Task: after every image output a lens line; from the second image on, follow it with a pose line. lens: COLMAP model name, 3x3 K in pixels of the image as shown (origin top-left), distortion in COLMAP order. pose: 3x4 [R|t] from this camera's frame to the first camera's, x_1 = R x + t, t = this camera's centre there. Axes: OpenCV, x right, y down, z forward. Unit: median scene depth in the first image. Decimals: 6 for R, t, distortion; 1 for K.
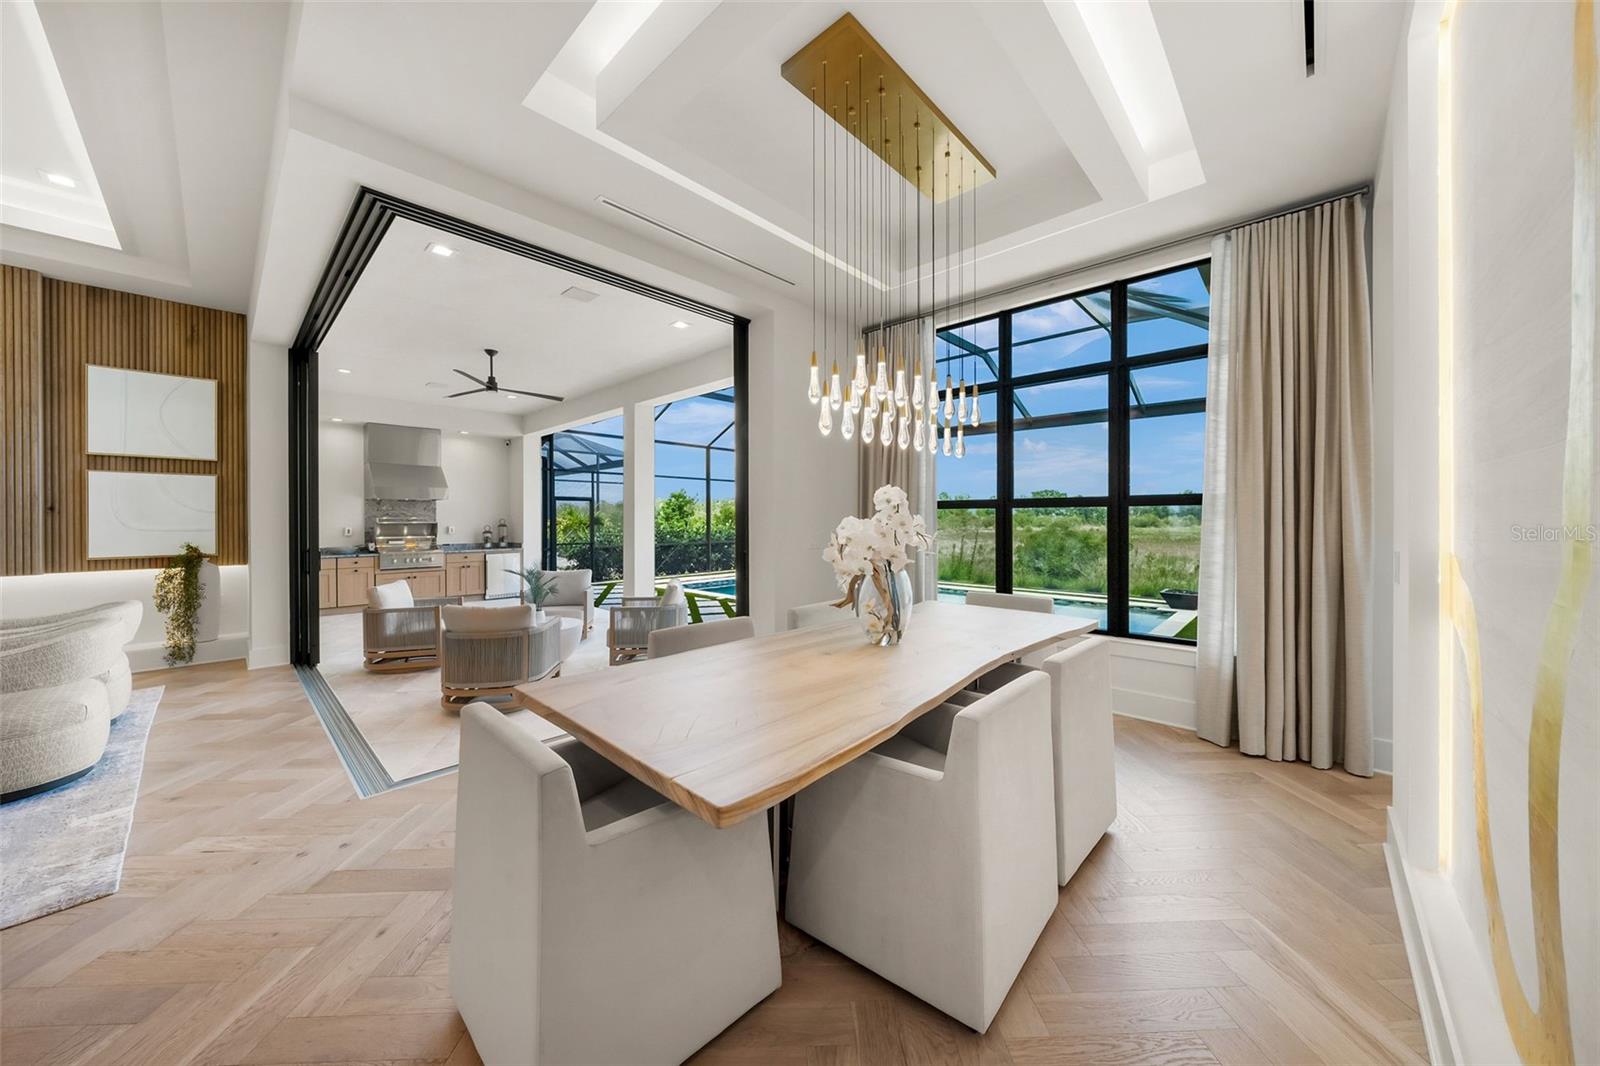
lens RADIAL K [[546.8, 0, 804.7], [0, 546.8, 521.3], [0, 0, 1]] dist [-0.001833, -0.000316]
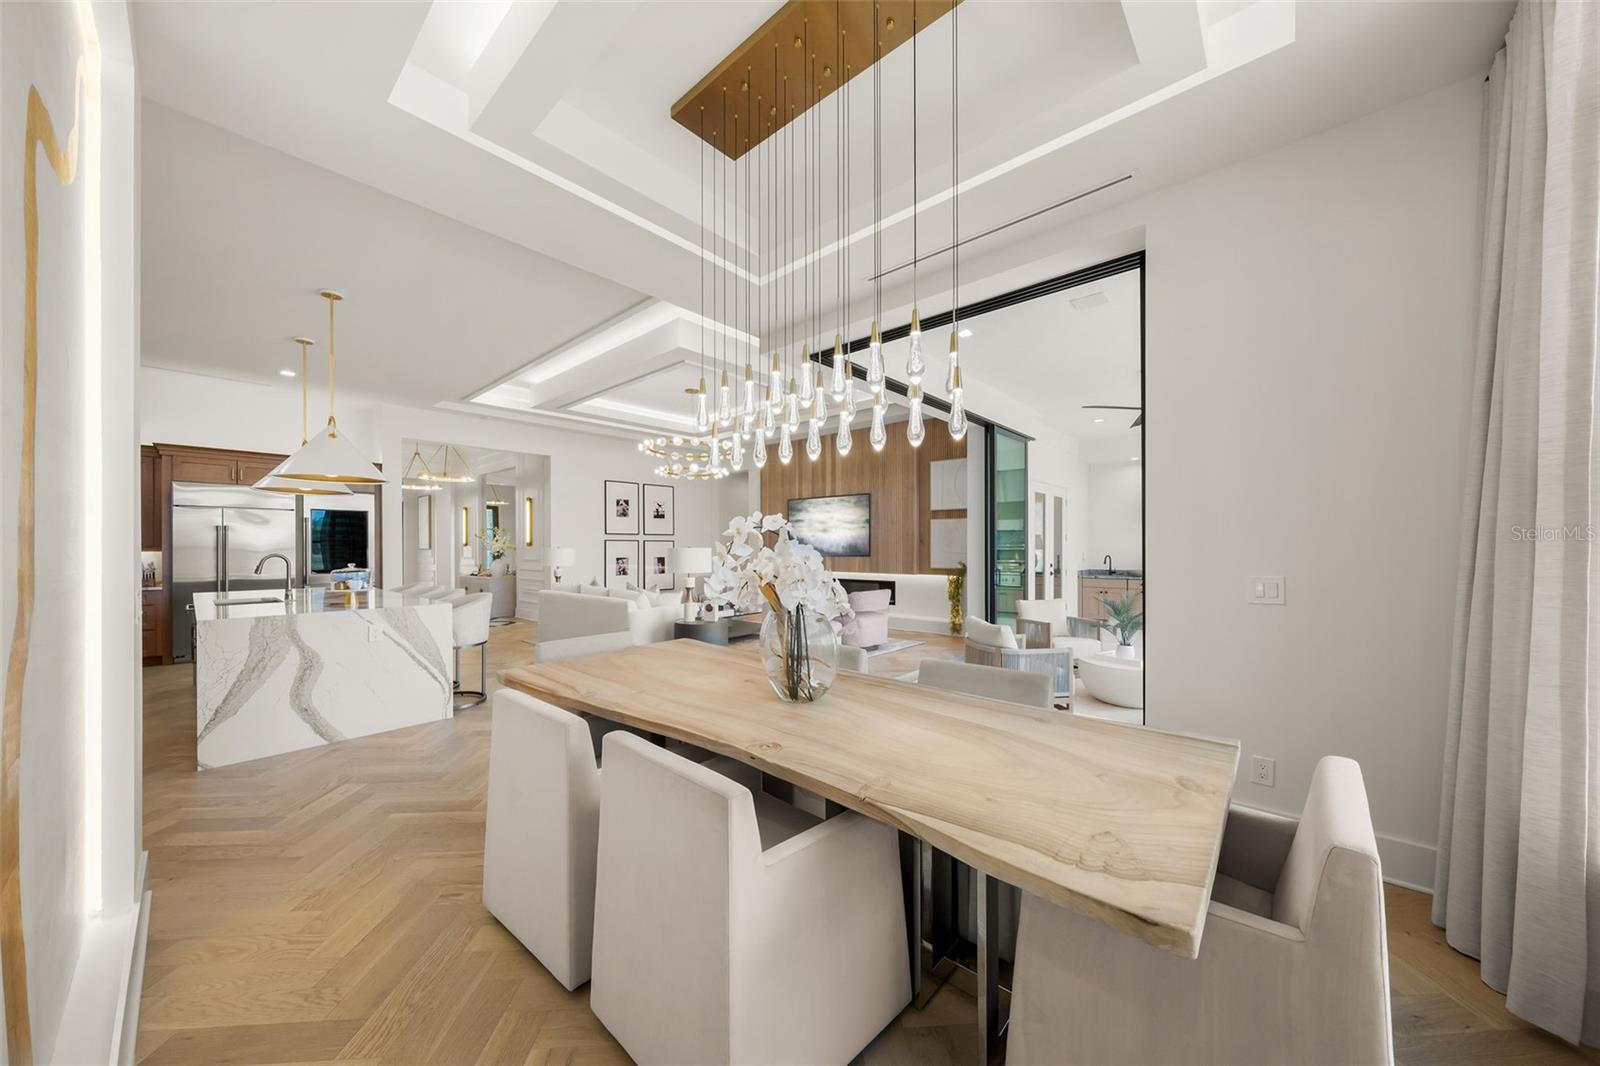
lens RADIAL K [[546.8, 0, 799.1], [0, 546.8, 544.0], [0, 0, 1]] dist [-0.001833, -0.000316]
pose [[0.023472, -0.003224, -0.999719, 0.555109], [-0.001843, 0.999993, -0.003268, -0.004852], [0.999723, 0.001920, 0.023466, 0.552968]]
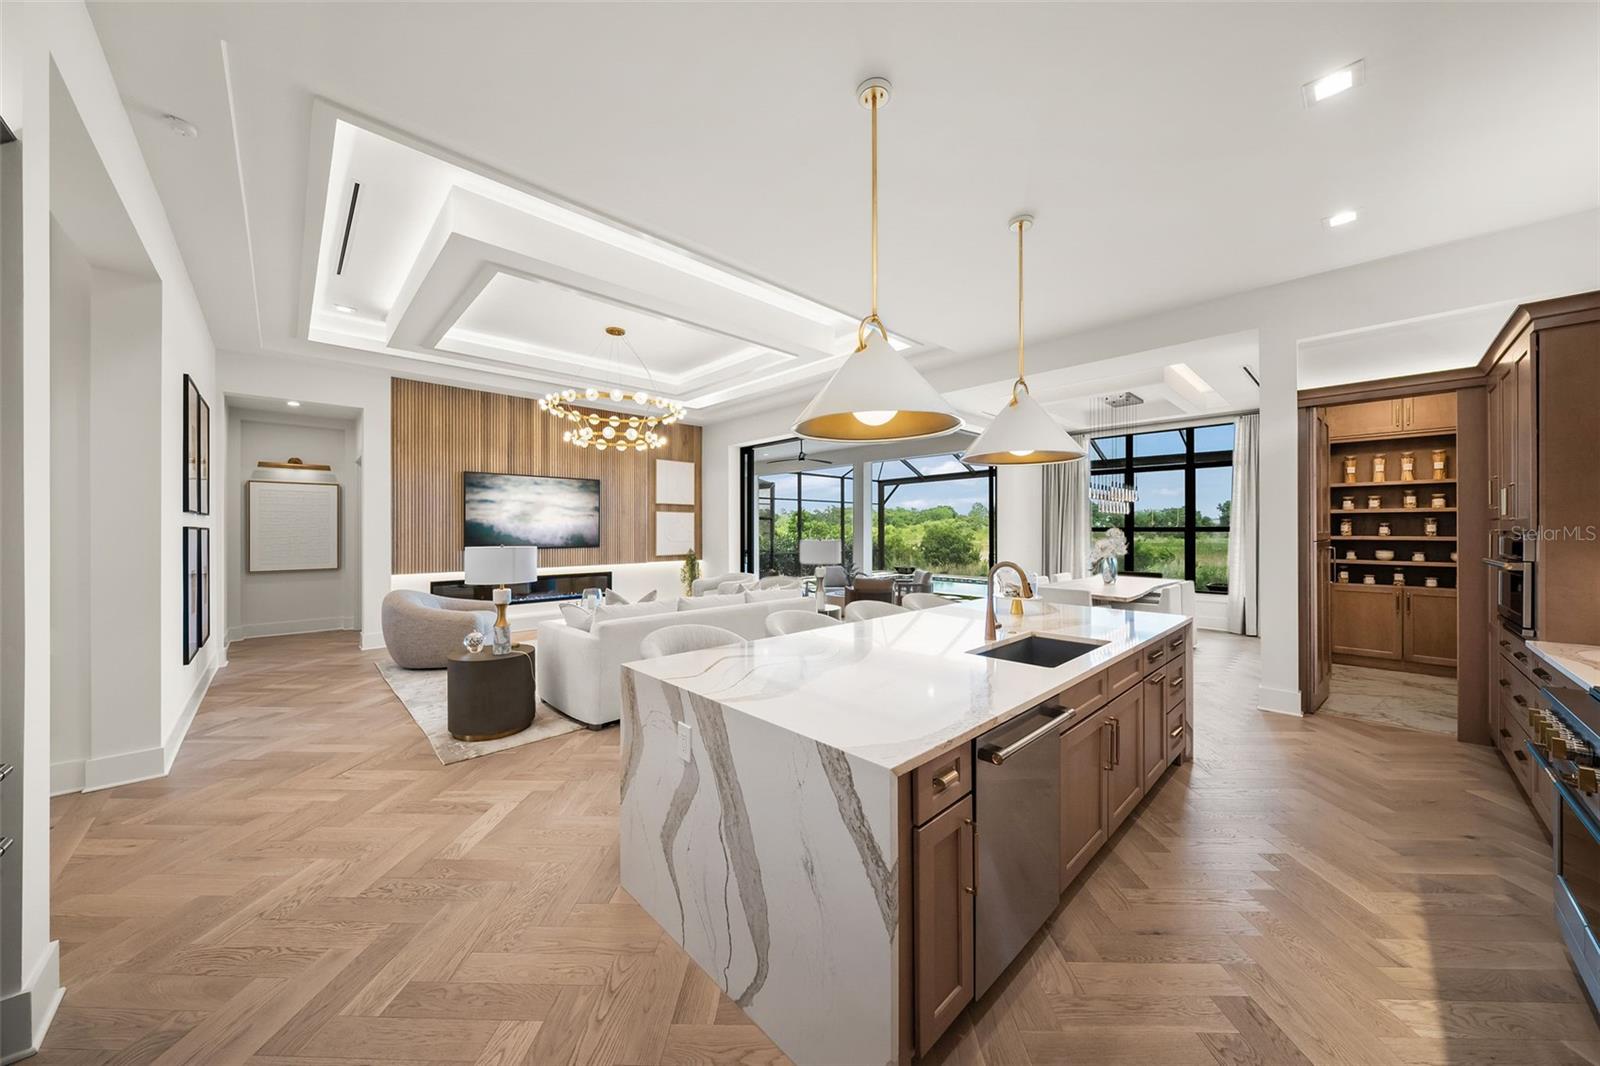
lens RADIAL K [[546.8, 0, 798.2], [0, 546.8, 530.4], [0, 0, 1]] dist [-0.001833, -0.000316]
pose [[0.998418, 0.000655, -0.056220, -0.725345], [-0.000823, 0.999995, -0.002975, -0.019424], [0.056218, 0.003017, 0.998414, -1.059602]]
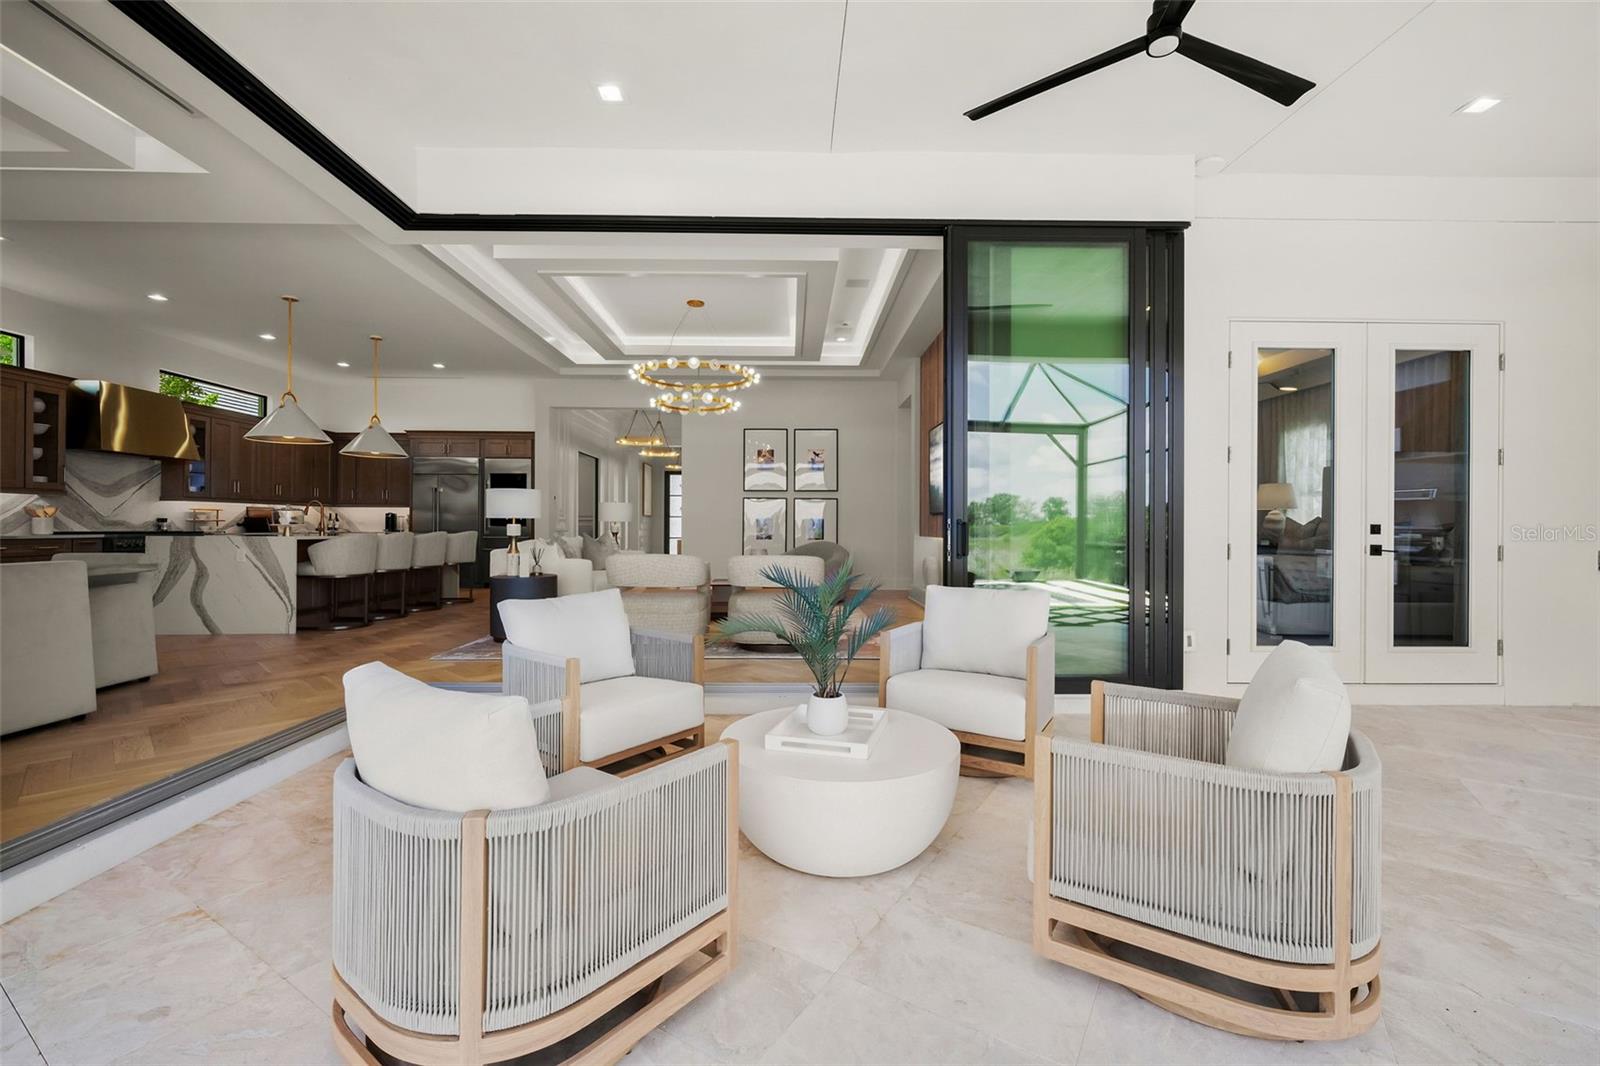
lens RADIAL K [[671.2, 0, 795.1], [0, 671.2, 524.5], [0, 0, 1]] dist [-0.005147, -0.000616]
pose [[-0.723481, -0.003049, -0.690338, -0.231731], [-0.006542, 0.999976, 0.002440, 0.063600], [0.690314, 0.006282, -0.723483, 1.703120]]
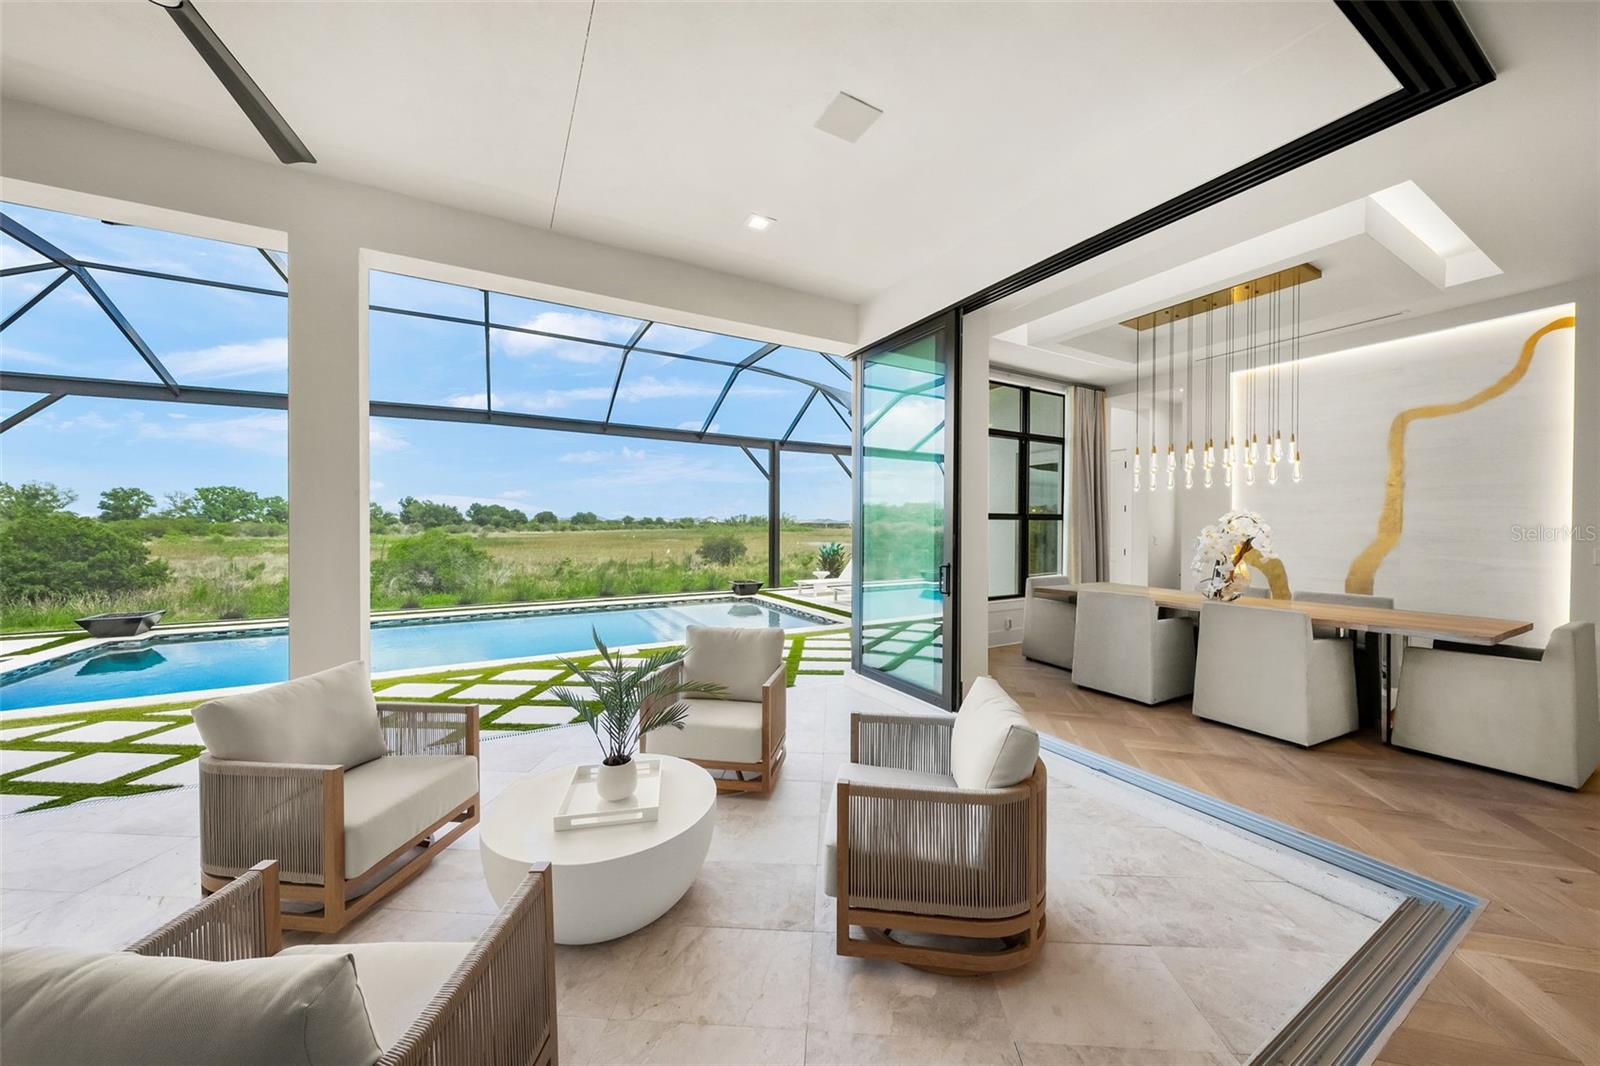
lens RADIAL K [[546.8, 0, 795.4], [0, 546.8, 530.0], [0, 0, 1]] dist [-0.001833, -0.000316]
pose [[0.299785, -0.004475, 0.953996, -1.080508], [0.001871, 0.999990, 0.004103, -0.003164], [-0.954005, 0.000555, 0.299791, 1.007794]]
